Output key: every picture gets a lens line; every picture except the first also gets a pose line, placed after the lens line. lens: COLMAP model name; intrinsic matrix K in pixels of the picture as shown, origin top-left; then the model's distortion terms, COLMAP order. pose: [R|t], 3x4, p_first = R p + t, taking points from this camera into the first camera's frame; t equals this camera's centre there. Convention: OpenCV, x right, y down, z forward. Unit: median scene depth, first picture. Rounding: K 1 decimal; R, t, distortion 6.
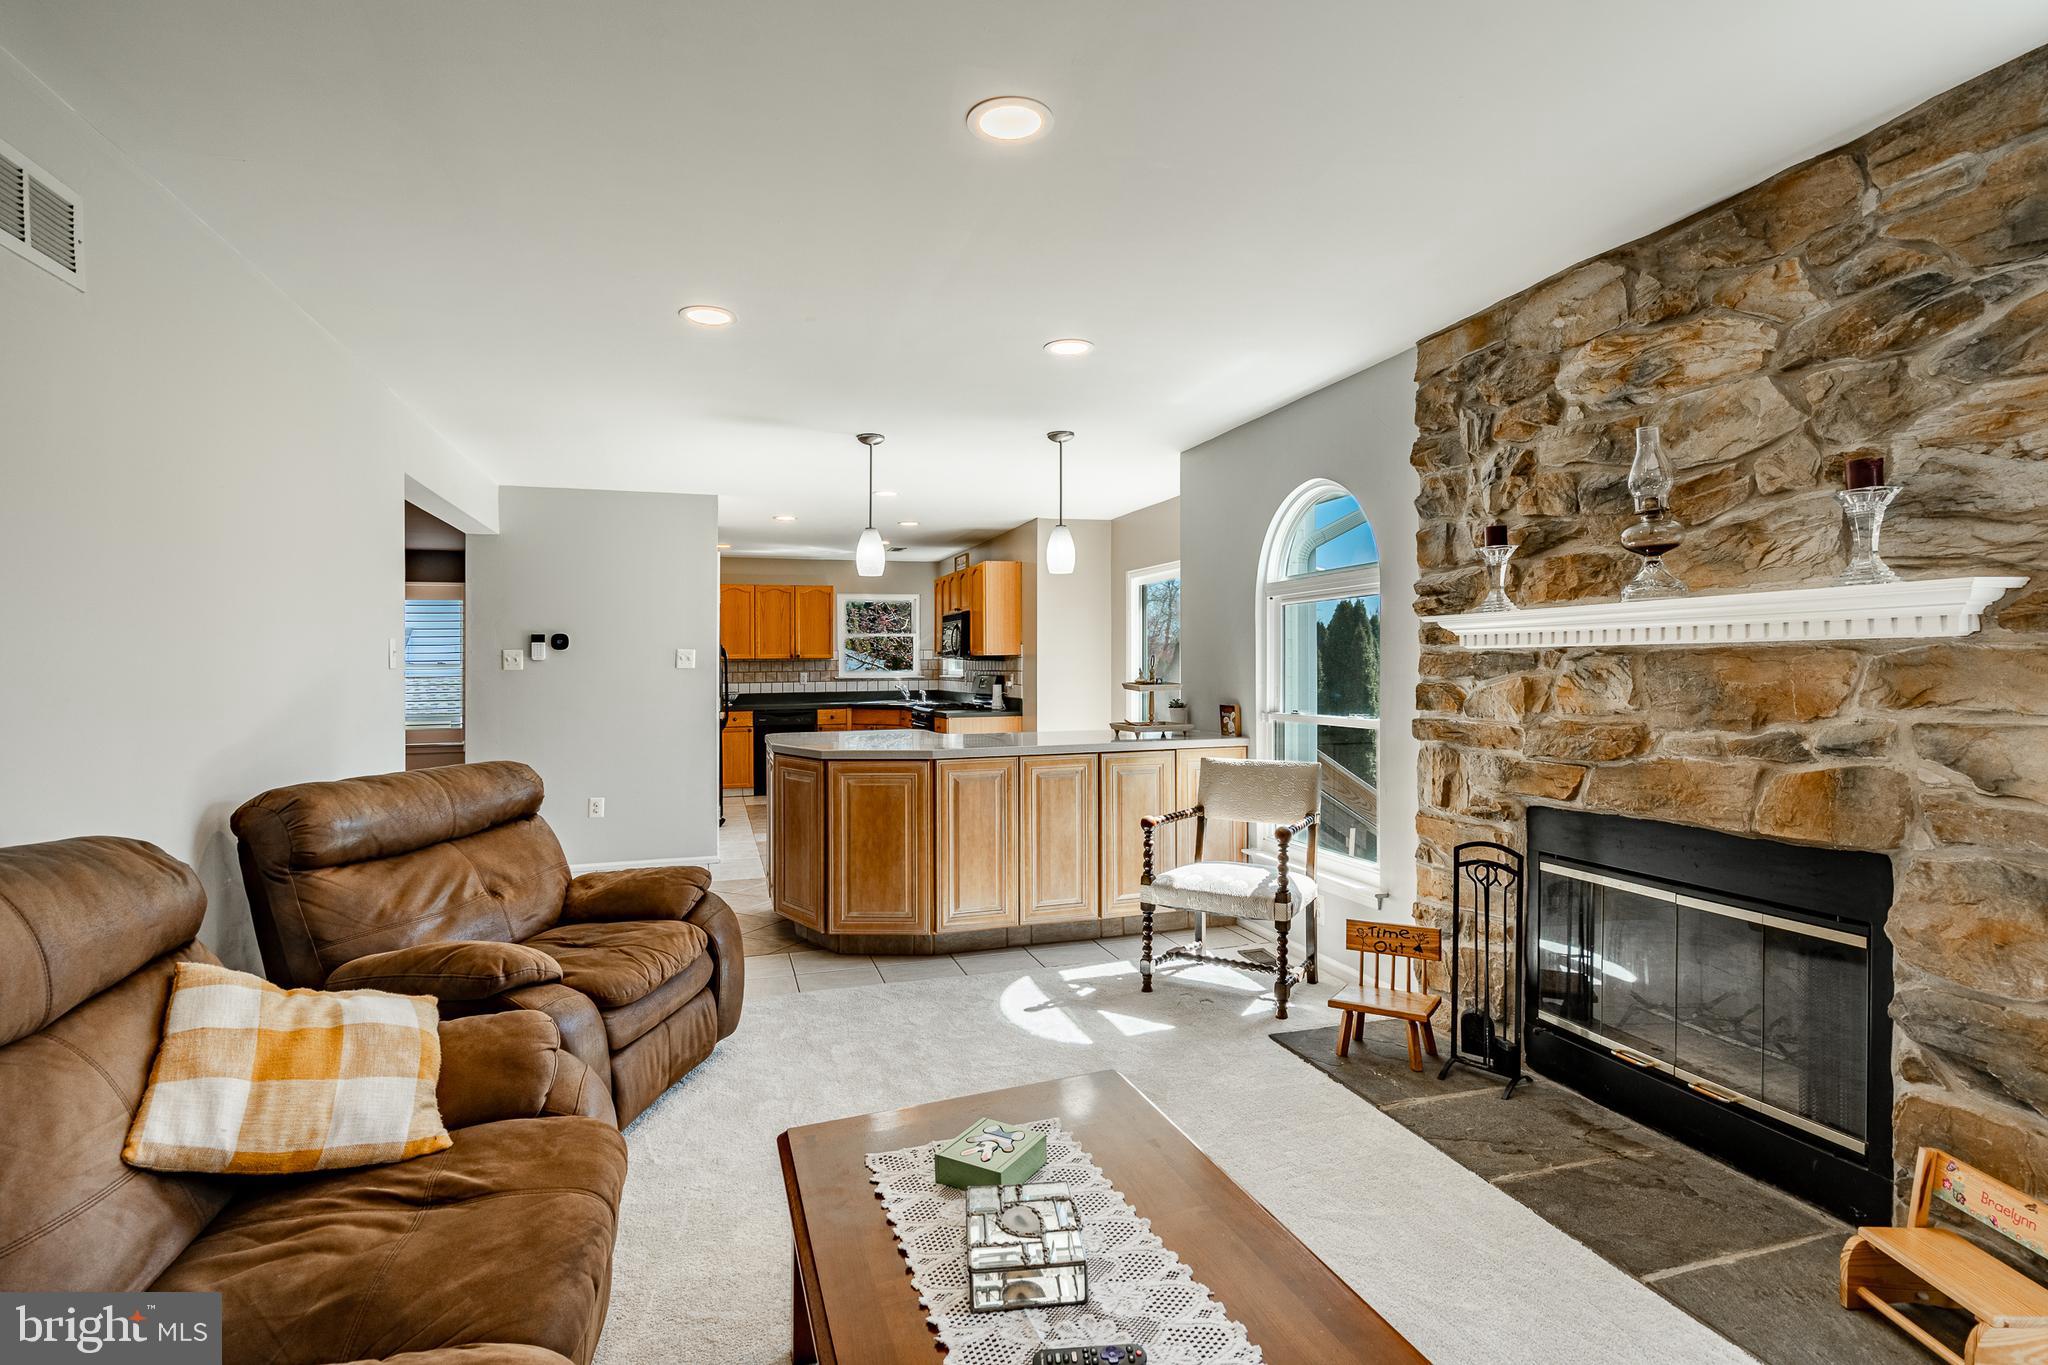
lens RADIAL K [[996.3, 0, 1022.7], [0, 996.3, 626.9], [0, 0, 1]] dist [0.000935, 0.000043]
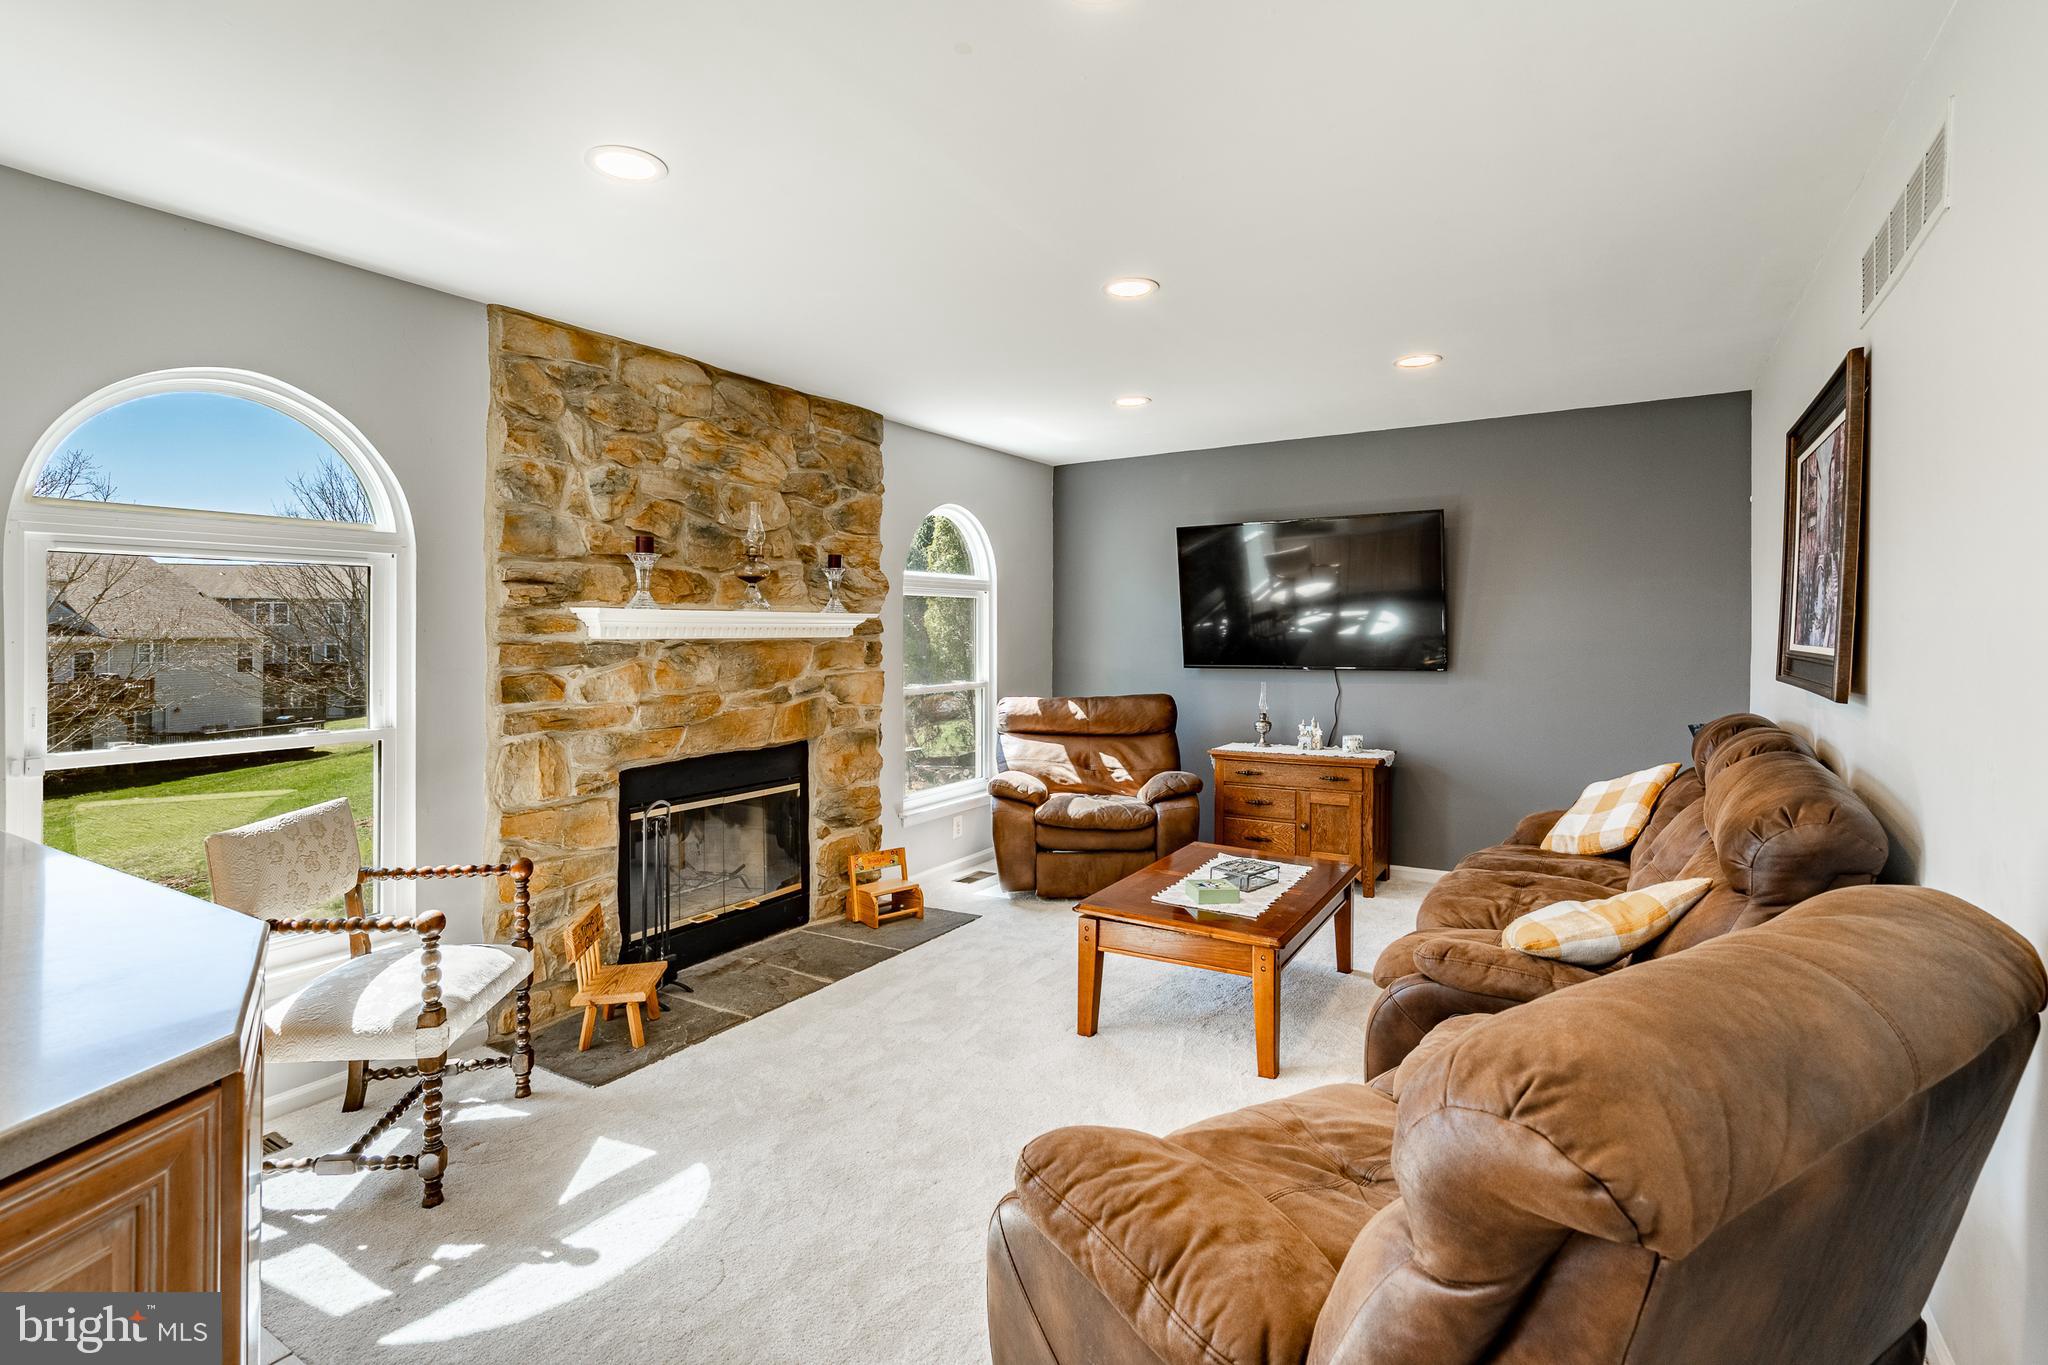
lens RADIAL K [[974.7, 0, 1012.3], [0, 974.7, 638.7], [0, 0, 1]] dist [-0.001125, 0.000211]
pose [[-0.644188, 0.009531, 0.764807, -0.283206], [-0.017285, 0.999486, -0.027014, 0.018207], [-0.764672, -0.030622, -0.643692, 0.574066]]
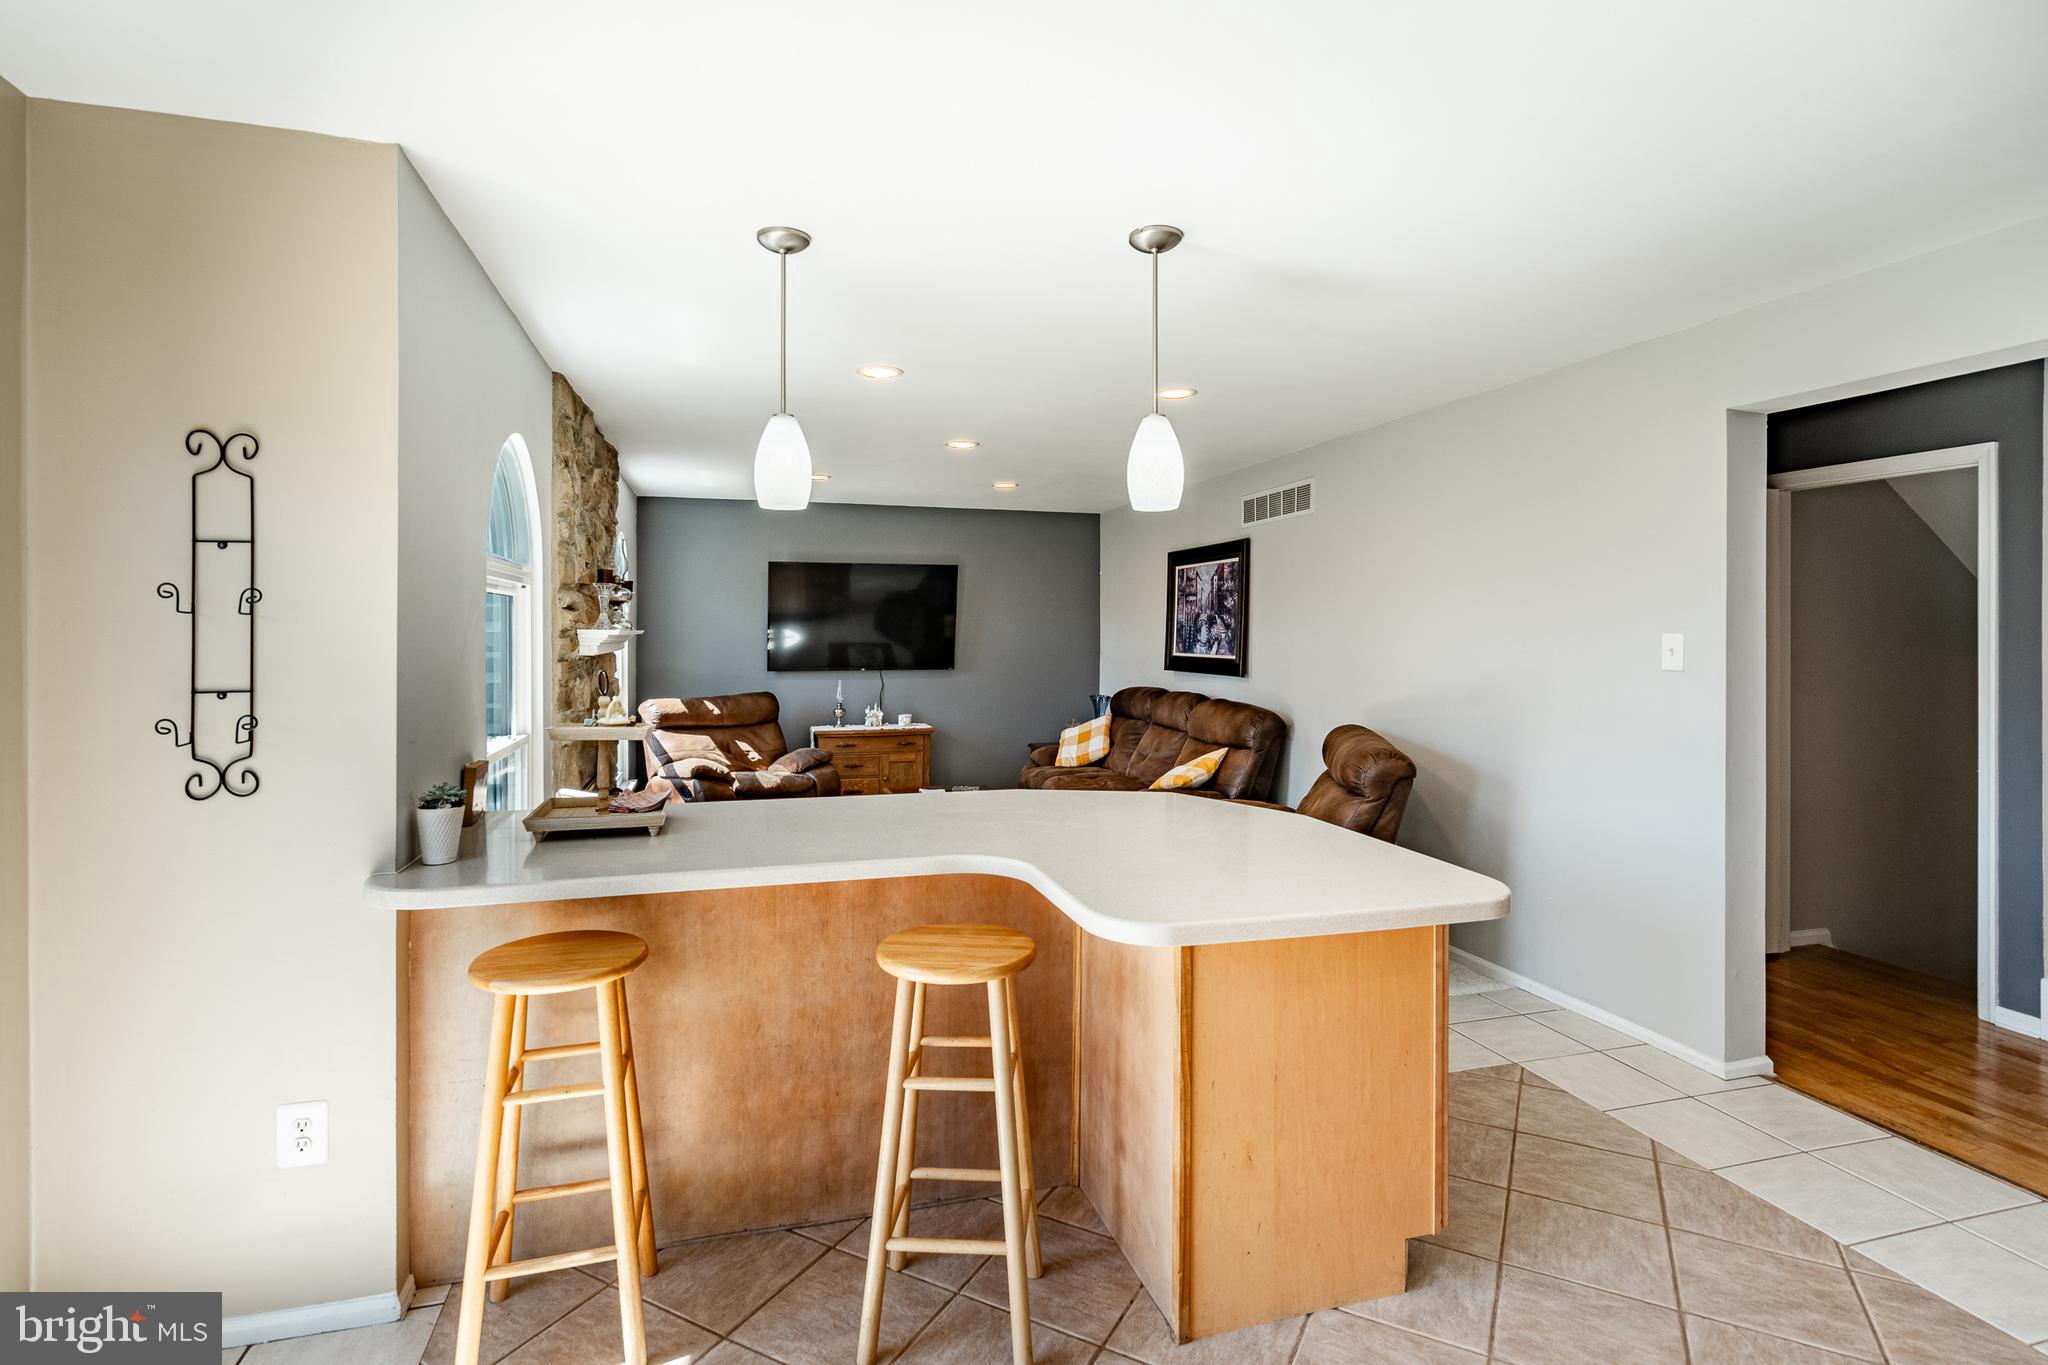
lens RADIAL K [[1011.5, 0, 1021.4], [0, 1011.5, 641.2], [0, 0, 1]] dist [0.002121, 0.000594]
pose [[-0.999591, 0.007819, 0.027520, -0.064353], [0.007001, 0.999535, -0.029671, 0.019842], [-0.027739, -0.029467, -0.999181, 0.990033]]
